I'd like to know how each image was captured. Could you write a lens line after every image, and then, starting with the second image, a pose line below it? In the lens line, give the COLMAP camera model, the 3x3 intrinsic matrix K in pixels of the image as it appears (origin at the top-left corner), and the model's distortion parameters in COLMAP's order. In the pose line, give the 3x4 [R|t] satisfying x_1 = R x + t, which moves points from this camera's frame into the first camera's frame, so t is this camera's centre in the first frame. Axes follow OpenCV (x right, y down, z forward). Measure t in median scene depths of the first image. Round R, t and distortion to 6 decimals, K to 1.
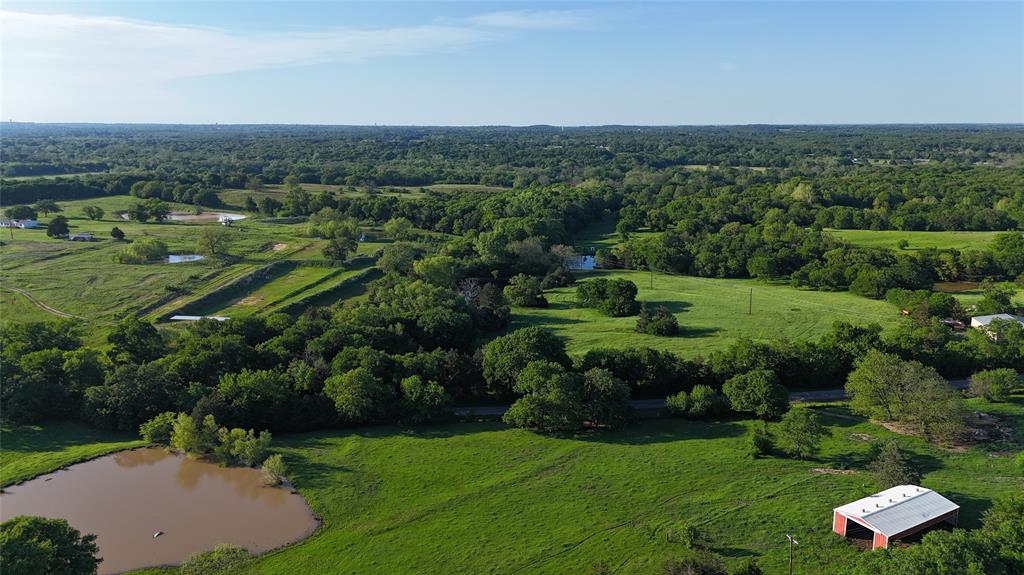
lens RADIAL K [[748.2, 0, 515.1], [0, 748.2, 285.1], [0, 0, 1]] dist [0.074595, -0.068057]
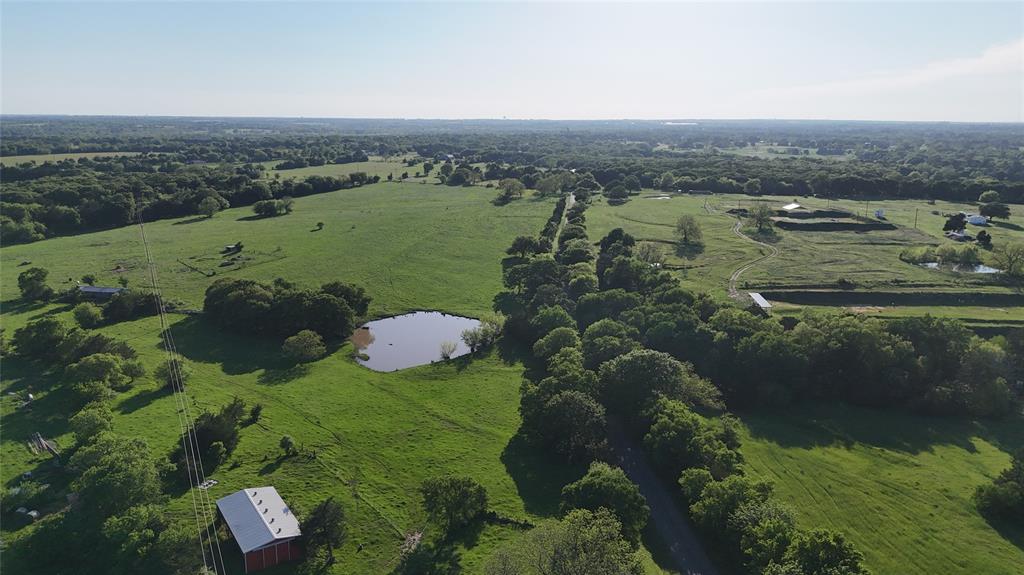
lens RADIAL K [[748.2, 0, 513.2], [0, 748.2, 292.5], [0, 0, 1]] dist [0.074595, -0.068057]
pose [[0.052852, 0.225432, -0.972824, 0.959232], [-0.214889, 0.953930, 0.209379, -0.179145], [0.975207, 0.197983, 0.098860, 0.793057]]
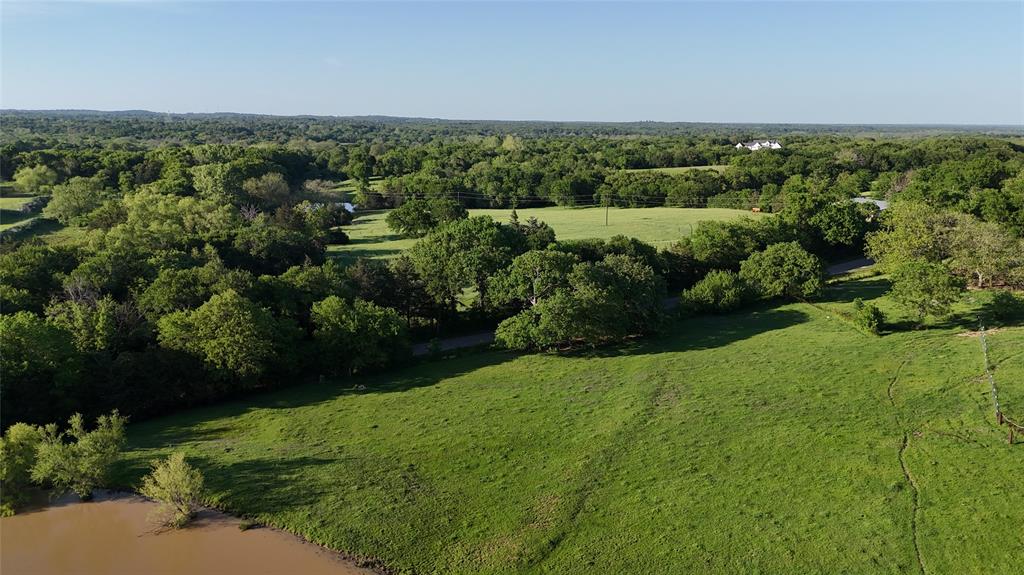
lens RADIAL K [[748.2, 0, 516.8], [0, 748.2, 294.4], [0, 0, 1]] dist [0.074595, -0.068057]
pose [[0.882189, -0.094503, 0.461315, -0.279473], [0.085010, 0.995521, 0.041371, 0.110208], [-0.463158, 0.002720, 0.886272, 0.436976]]
